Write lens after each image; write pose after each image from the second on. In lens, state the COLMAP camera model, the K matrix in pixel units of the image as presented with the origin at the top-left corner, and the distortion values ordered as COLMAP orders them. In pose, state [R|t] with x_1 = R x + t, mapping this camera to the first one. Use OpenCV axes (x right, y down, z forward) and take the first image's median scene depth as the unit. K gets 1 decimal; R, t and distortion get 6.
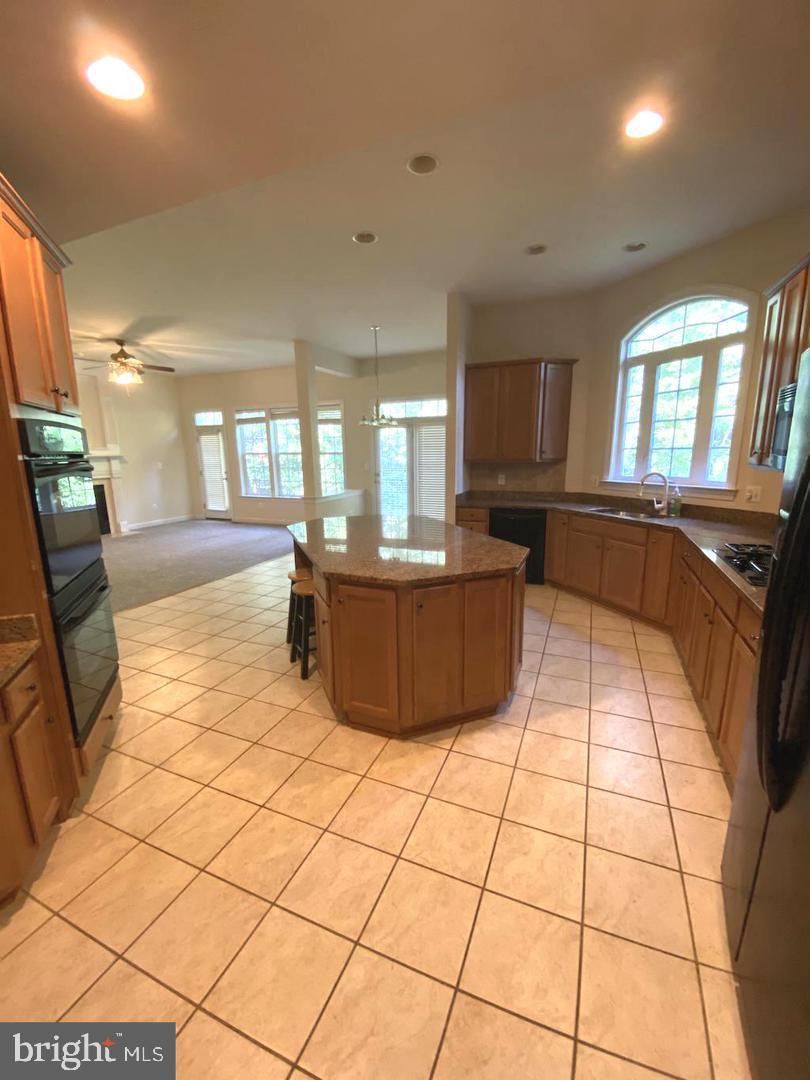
lens RADIAL K [[443.2, 0, 424.8], [0, 443.2, 545.9], [0, 0, 1]] dist [-0.015071, -0.001338]
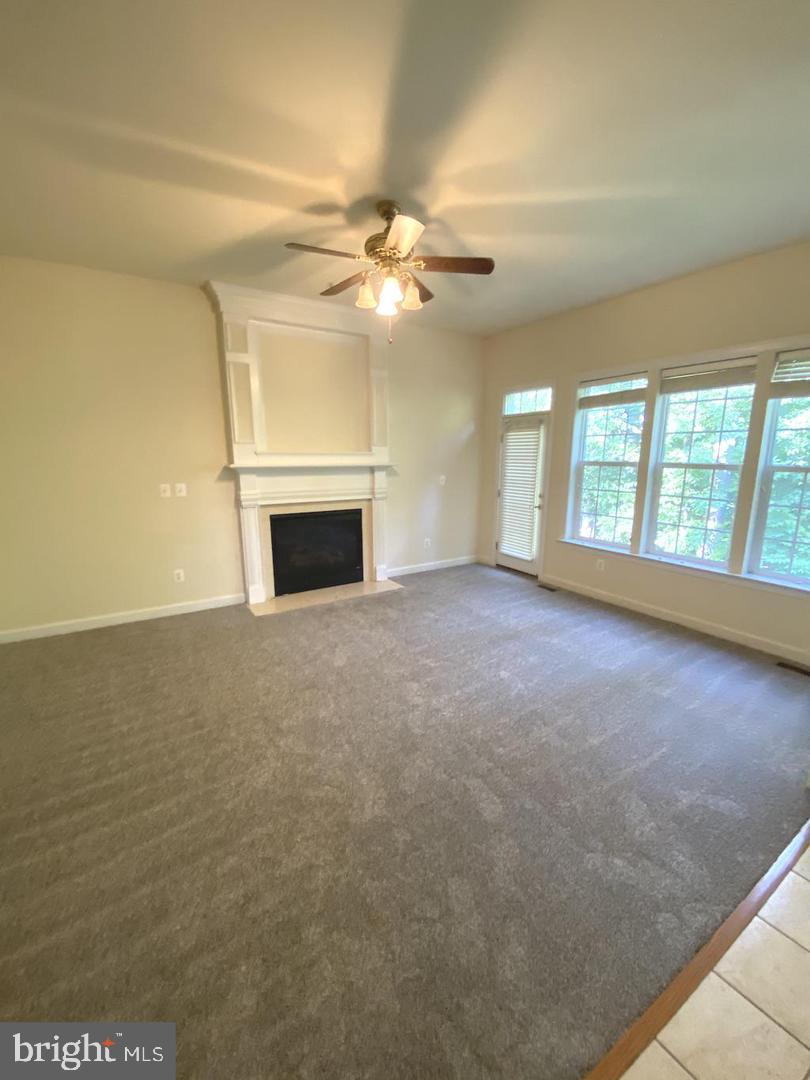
lens RADIAL K [[443.2, 0, 402.8], [0, 443.2, 544.3], [0, 0, 1]] dist [-0.015071, -0.001338]
pose [[0.798775, 0.123222, -0.588875, -0.262534], [-0.128829, 0.991129, 0.032644, -0.105629], [0.587674, 0.049789, 0.807564, 0.460800]]
